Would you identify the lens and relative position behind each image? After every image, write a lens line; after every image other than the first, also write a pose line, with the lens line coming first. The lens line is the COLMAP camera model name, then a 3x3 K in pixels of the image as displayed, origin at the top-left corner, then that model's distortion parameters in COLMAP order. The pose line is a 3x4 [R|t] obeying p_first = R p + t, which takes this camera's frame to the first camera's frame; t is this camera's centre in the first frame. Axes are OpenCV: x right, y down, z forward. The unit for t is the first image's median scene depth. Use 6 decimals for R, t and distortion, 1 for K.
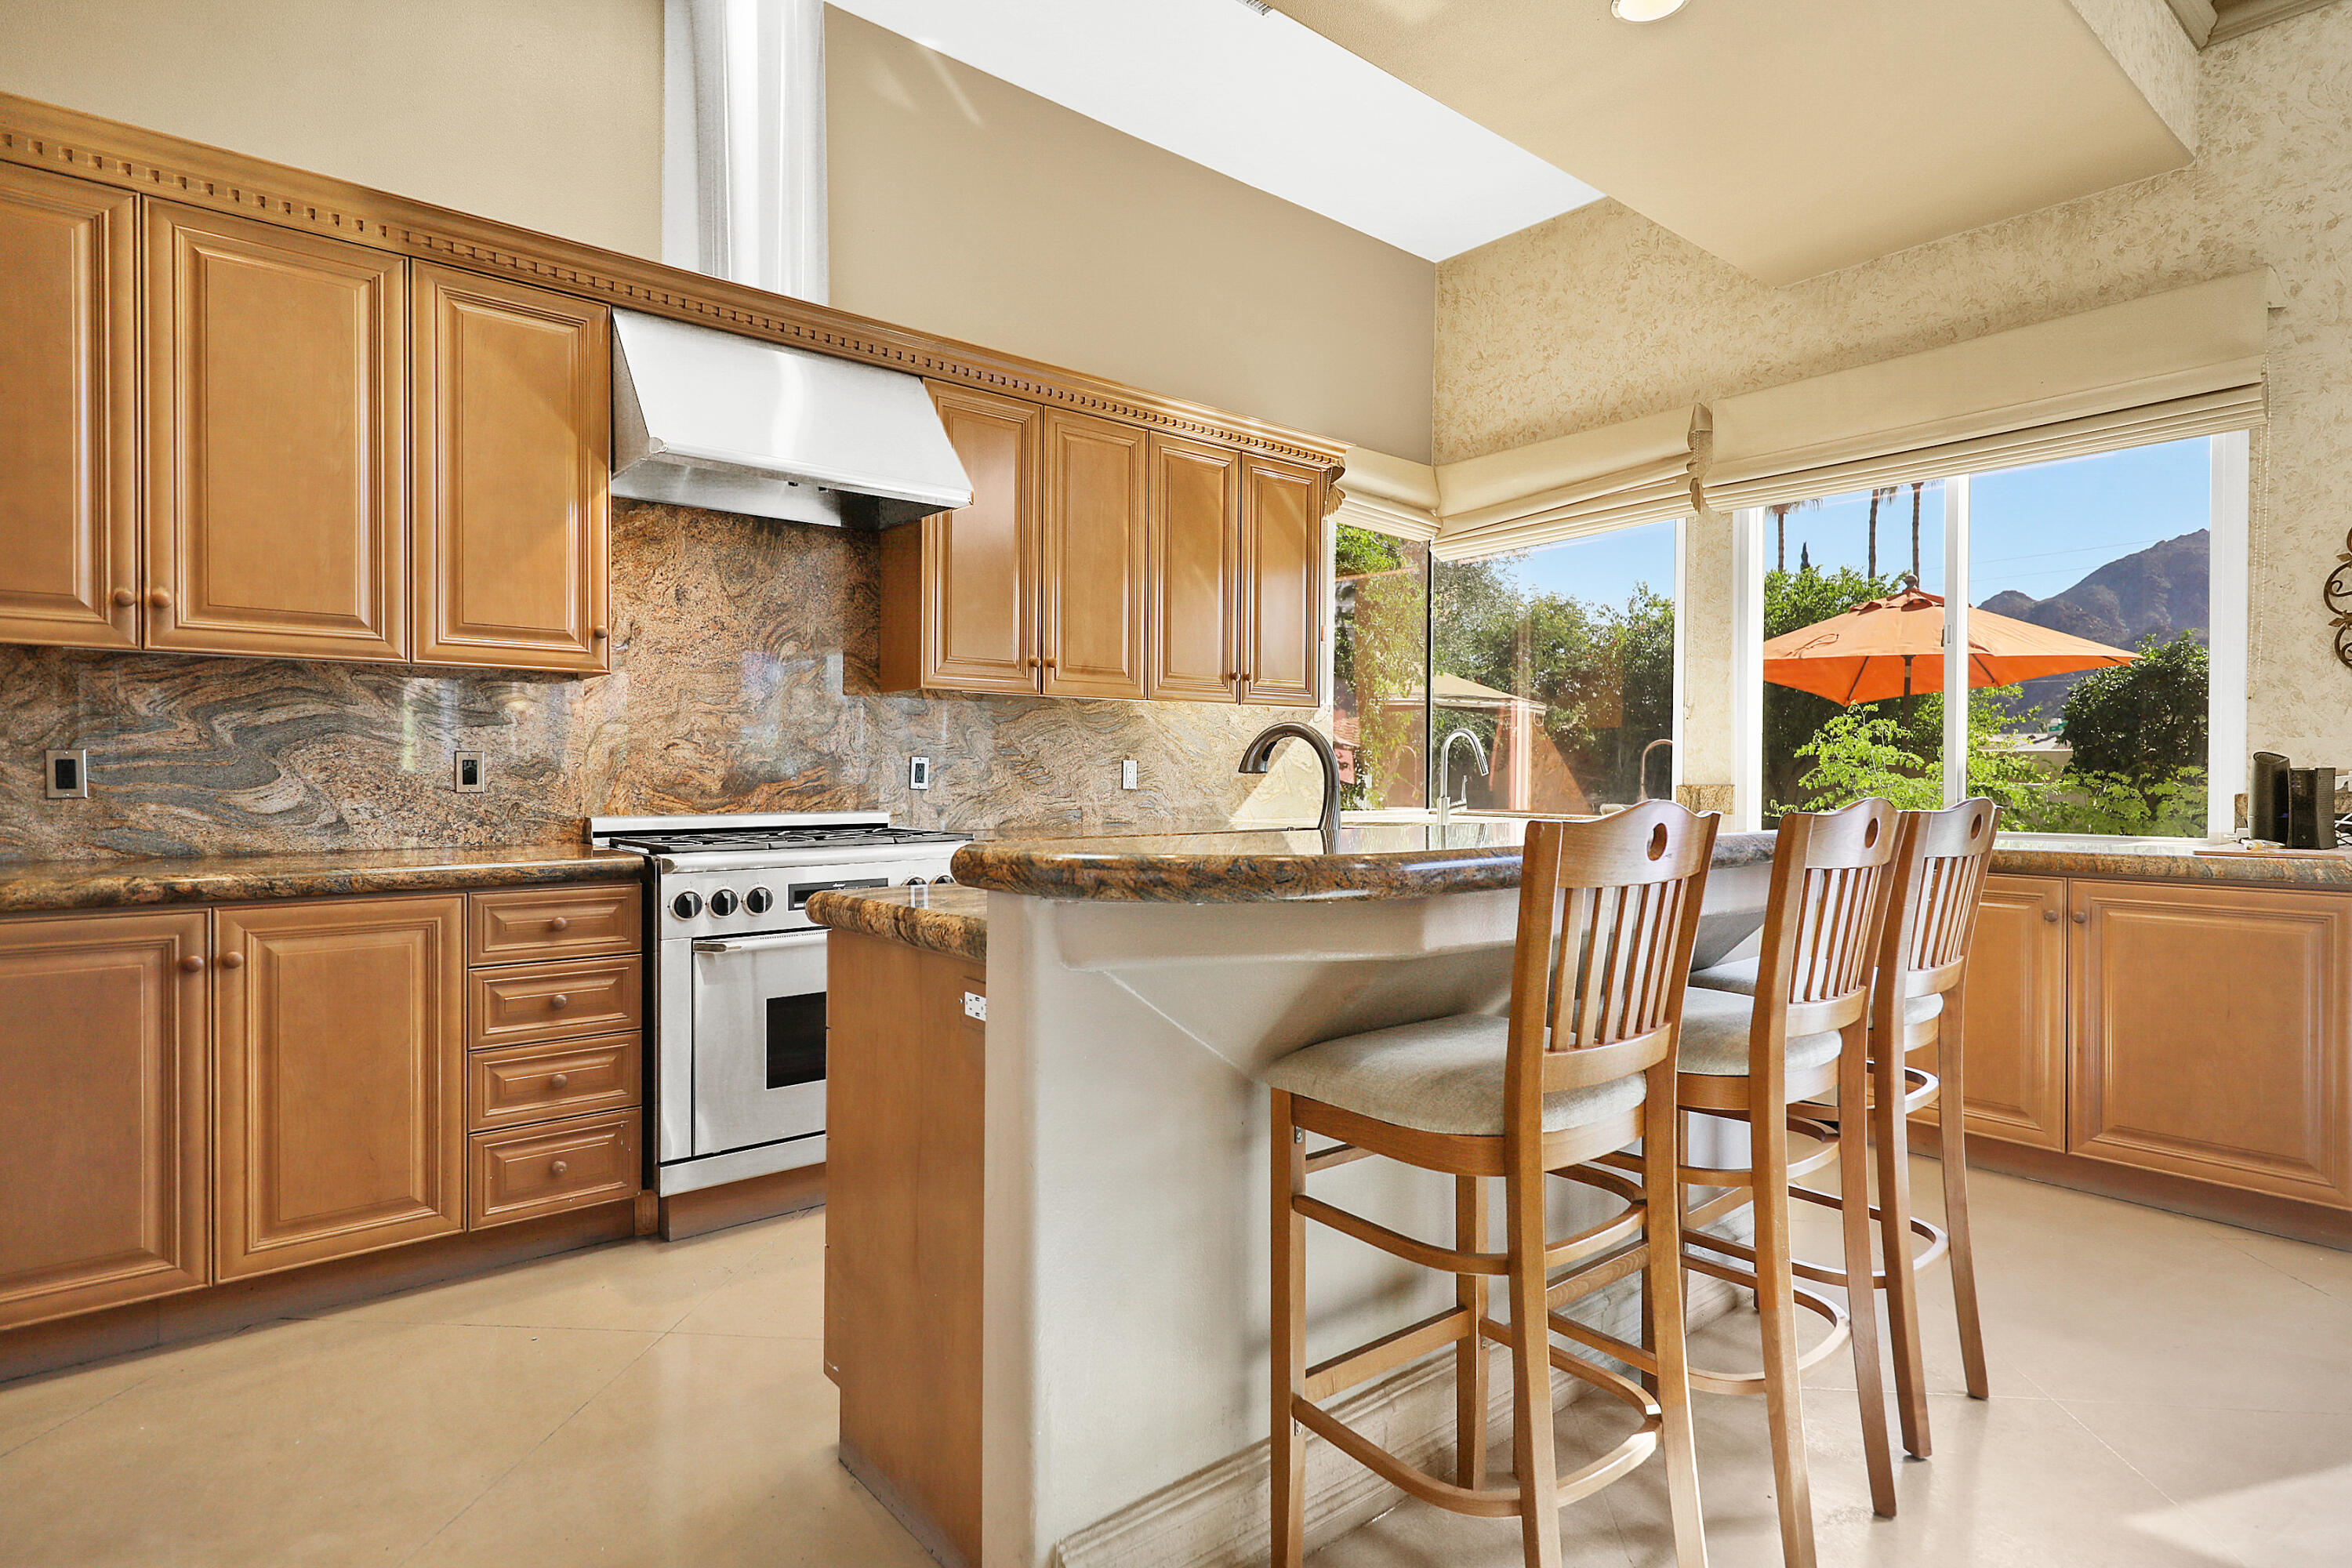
lens RADIAL K [[1219.5, 0, 1188.4], [0, 1219.5, 787.2], [0, 0, 1]] dist [0.010166, -0.004230]
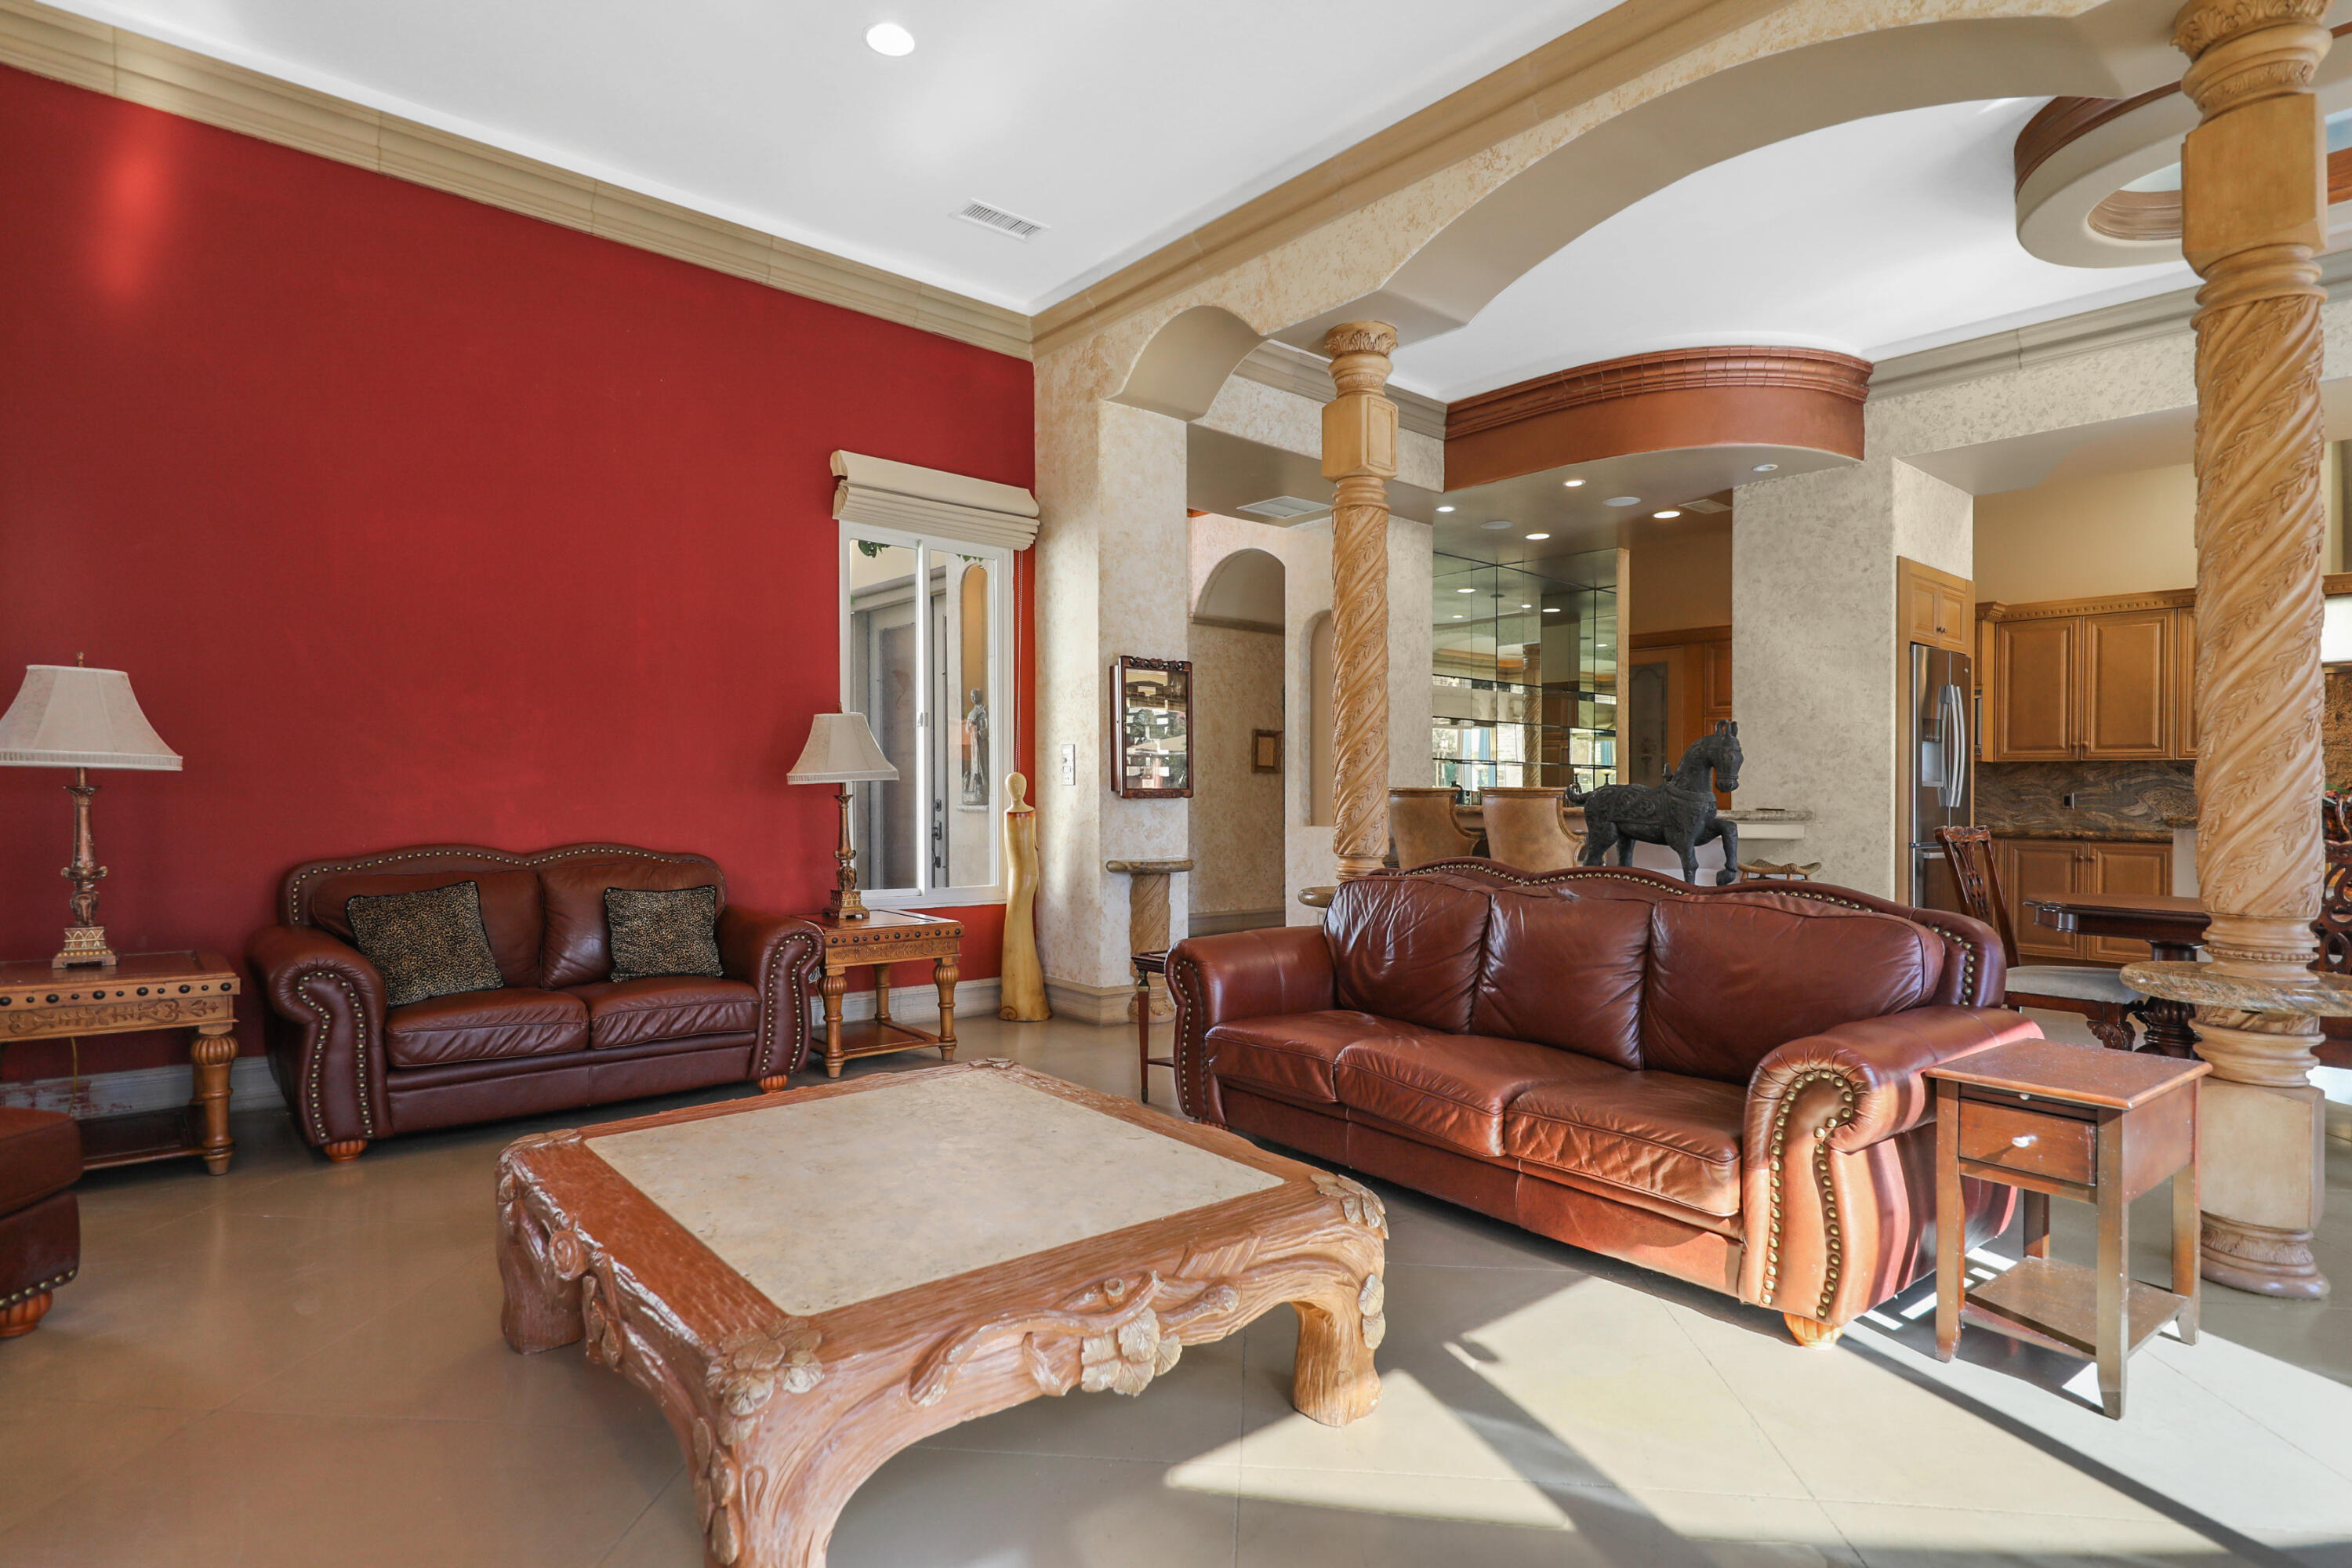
lens RADIAL K [[1219.5, 0, 1158.3], [0, 1219.5, 796.7], [0, 0, 1]] dist [0.010166, -0.004230]
pose [[0.004878, -0.000405, -0.999988, 1.519303], [-0.027647, 0.999618, -0.000540, 0.030871], [0.999606, 0.027650, 0.004865, -0.915809]]
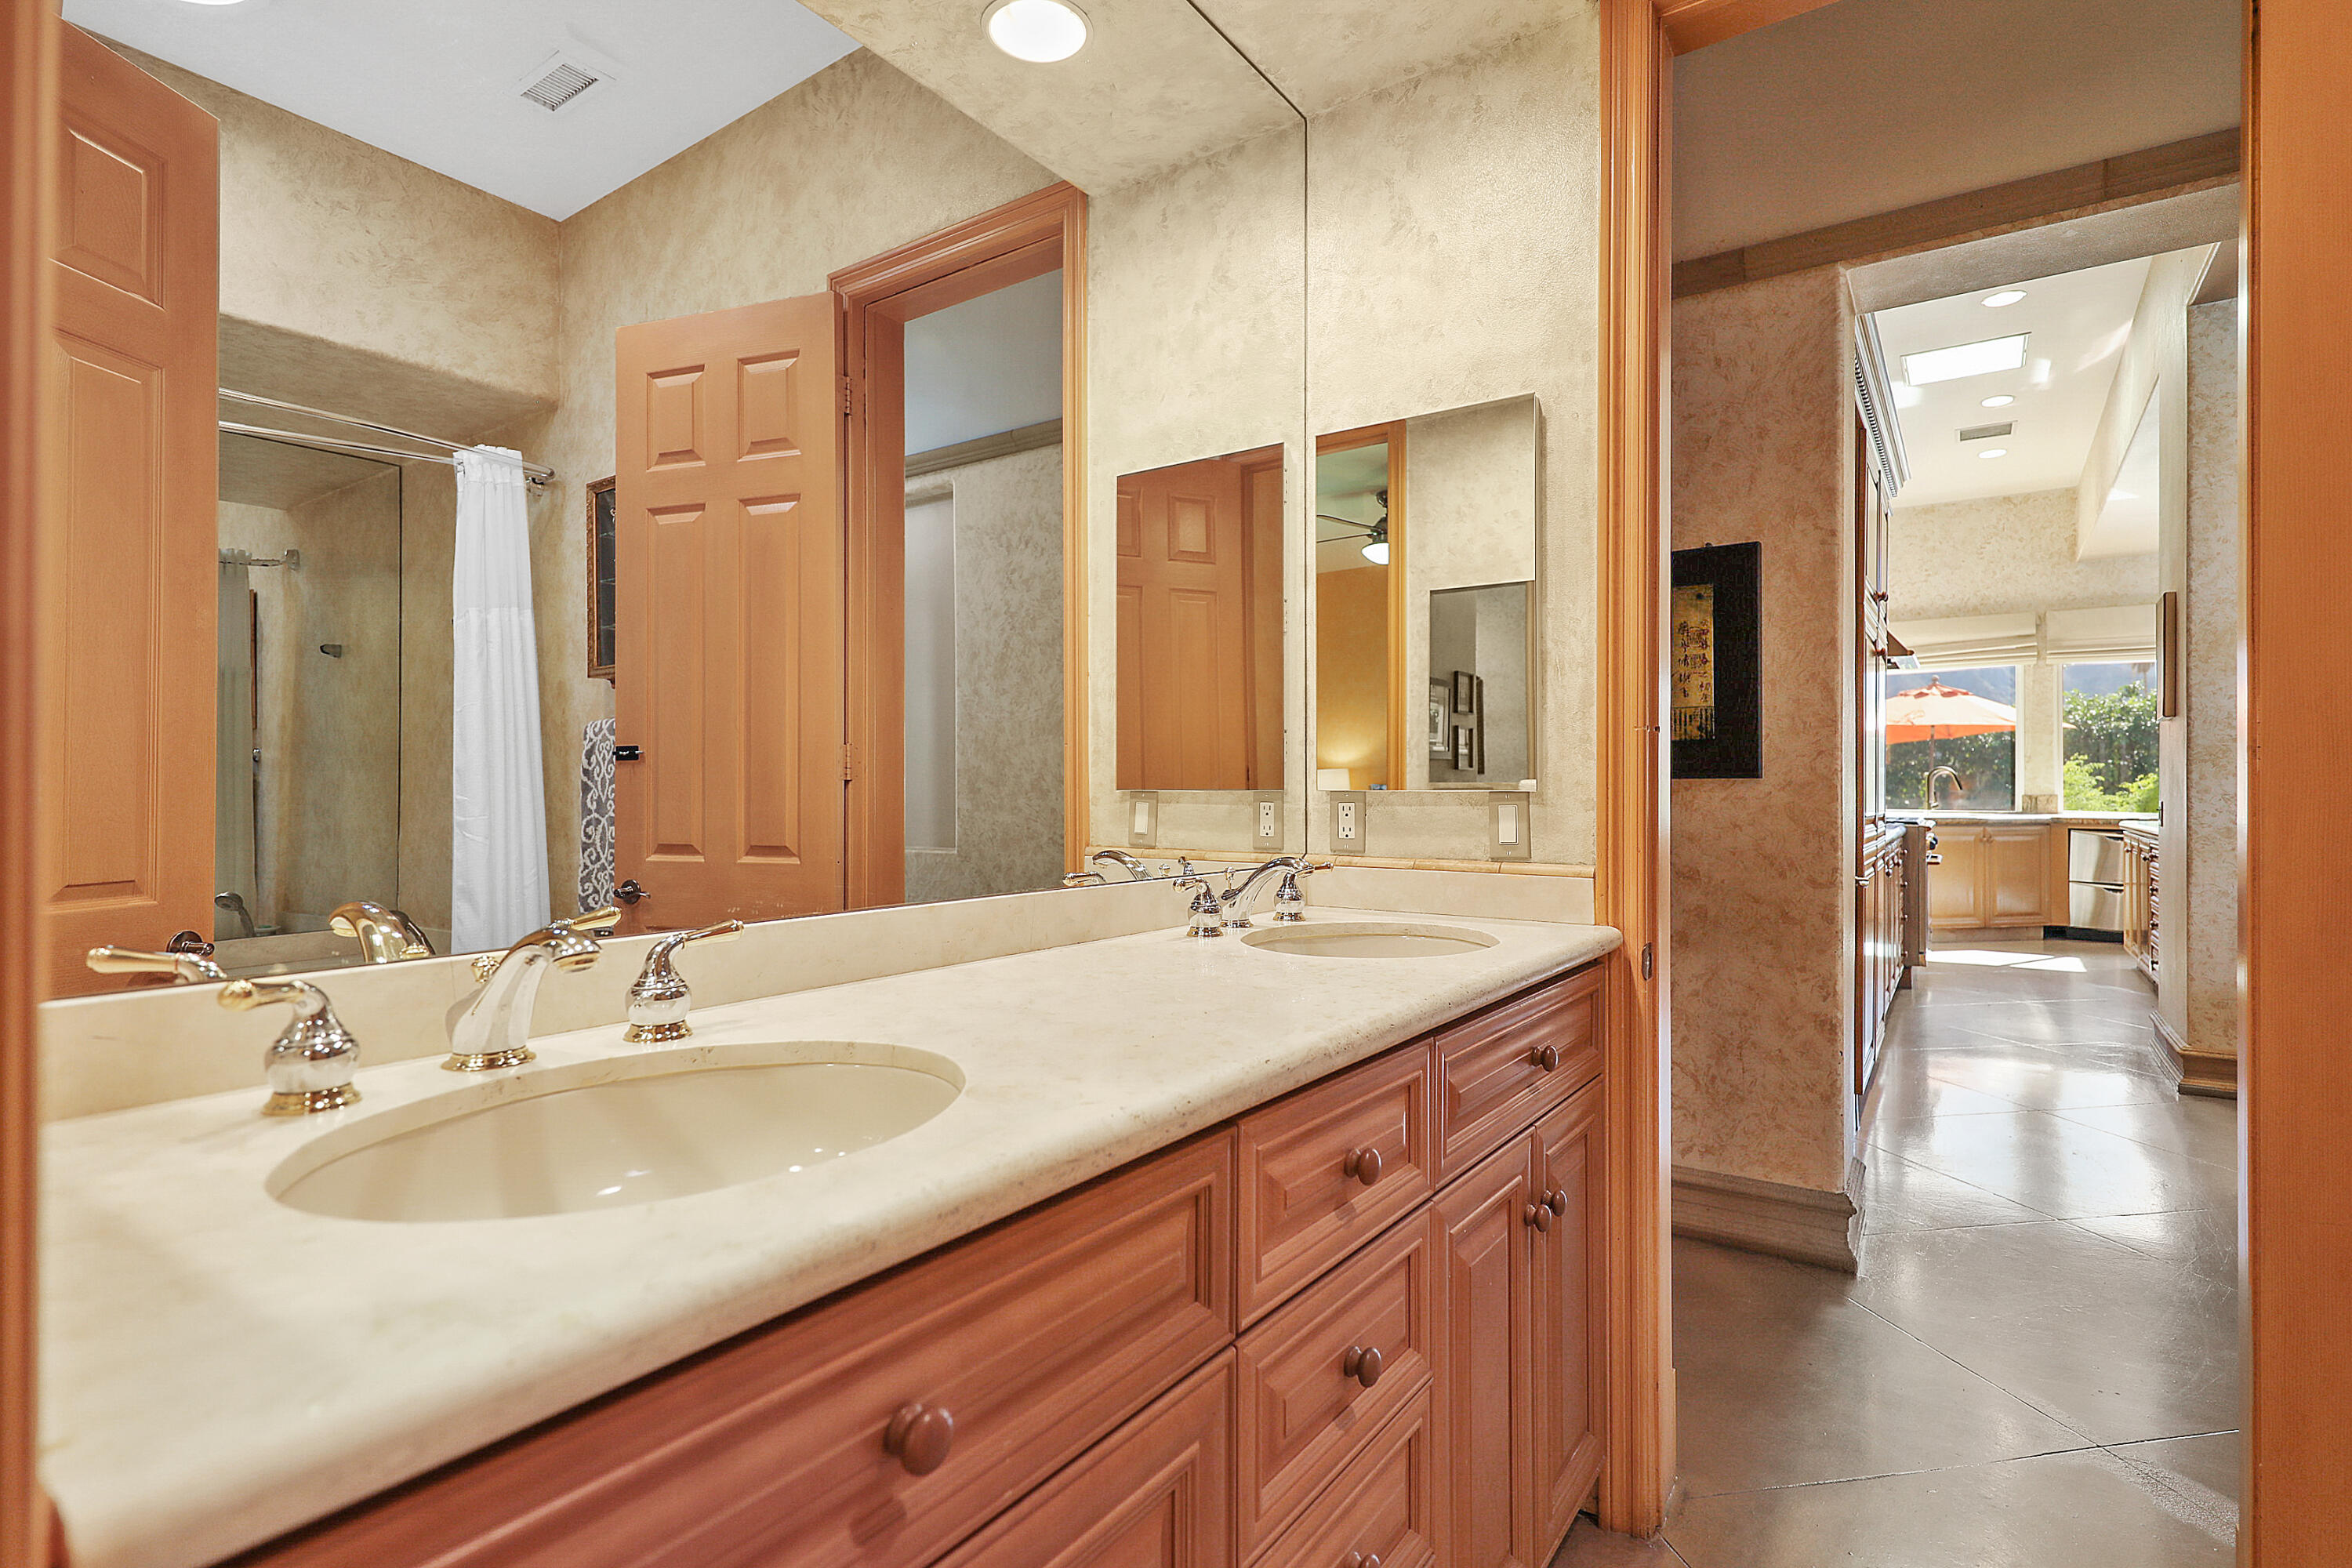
lens RADIAL K [[1094.2, 0, 1173.0], [0, 1094.2, 770.3], [0, 0, 1]] dist [0.008809, -0.003836]
pose [[0.971895, 0.003483, 0.235391, -1.801616], [0.002113, 0.999721, -0.023520, -0.003705], [-0.235407, 0.023356, 0.971616, -0.571491]]
